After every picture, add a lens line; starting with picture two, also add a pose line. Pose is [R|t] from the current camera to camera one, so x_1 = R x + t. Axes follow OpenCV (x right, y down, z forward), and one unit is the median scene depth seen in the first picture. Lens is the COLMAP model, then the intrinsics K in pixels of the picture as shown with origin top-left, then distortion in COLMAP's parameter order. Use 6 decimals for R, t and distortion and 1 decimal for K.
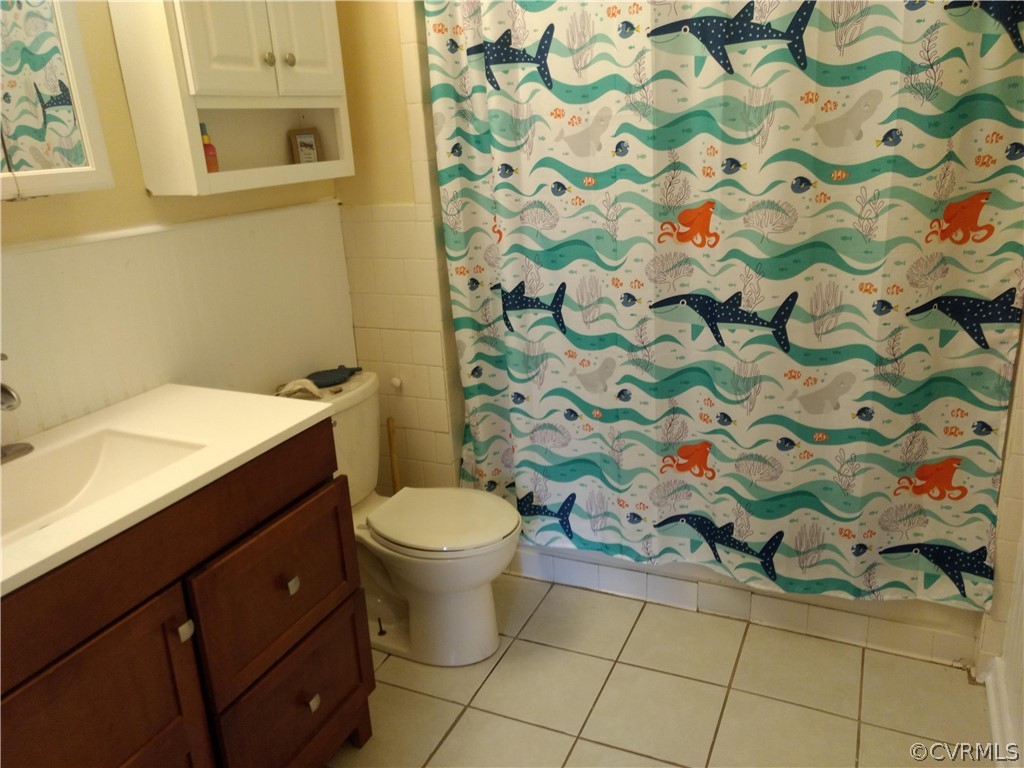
lens RADIAL K [[793.8, 0, 509.8], [0, 793.8, 377.5], [0, 0, 1]] dist [0.054106, -0.012268]
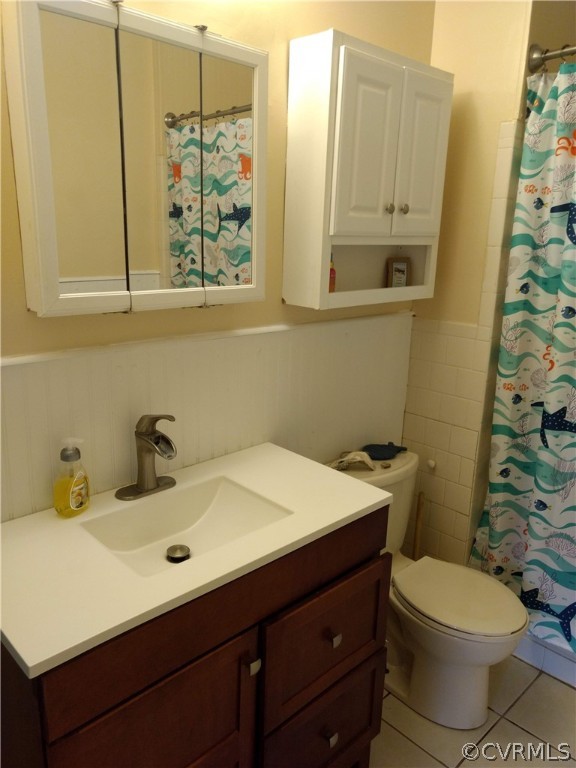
lens RADIAL K [[595.0, 0, 290.2], [0, 595.0, 381.6], [0, 0, 1]] dist [-0.006111, 0.067257]
pose [[0.929193, 0.170042, -0.328154, -0.077841], [-0.187664, 0.981974, -0.022548, -0.065815], [0.318405, 0.082534, 0.944355, 0.070381]]
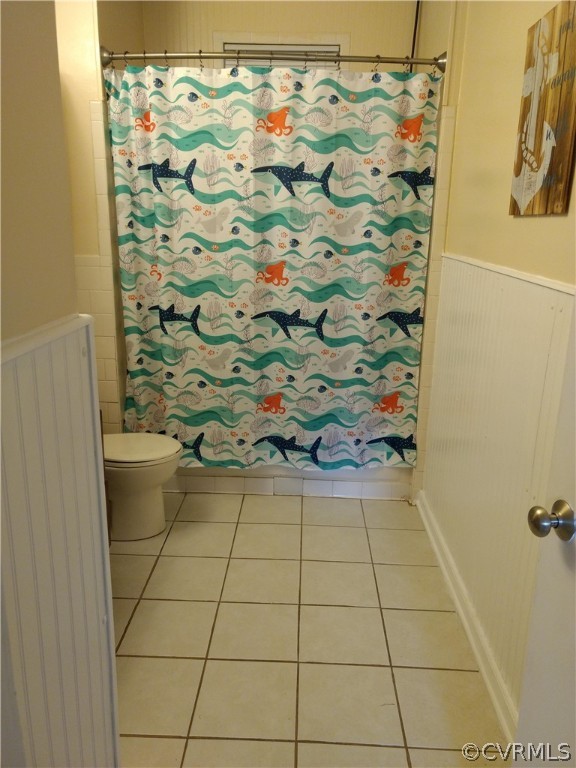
lens RADIAL K [[605.9, 0, 288.0], [0, 605.9, 384.0], [0, 0, 1]] dist [0.024842, -0.001851]
pose [[0.916435, -0.030573, 0.399013, -0.286465], [0.051993, 0.997723, -0.042968, 0.118540], [-0.396791, 0.060123, 0.915938, -0.271329]]
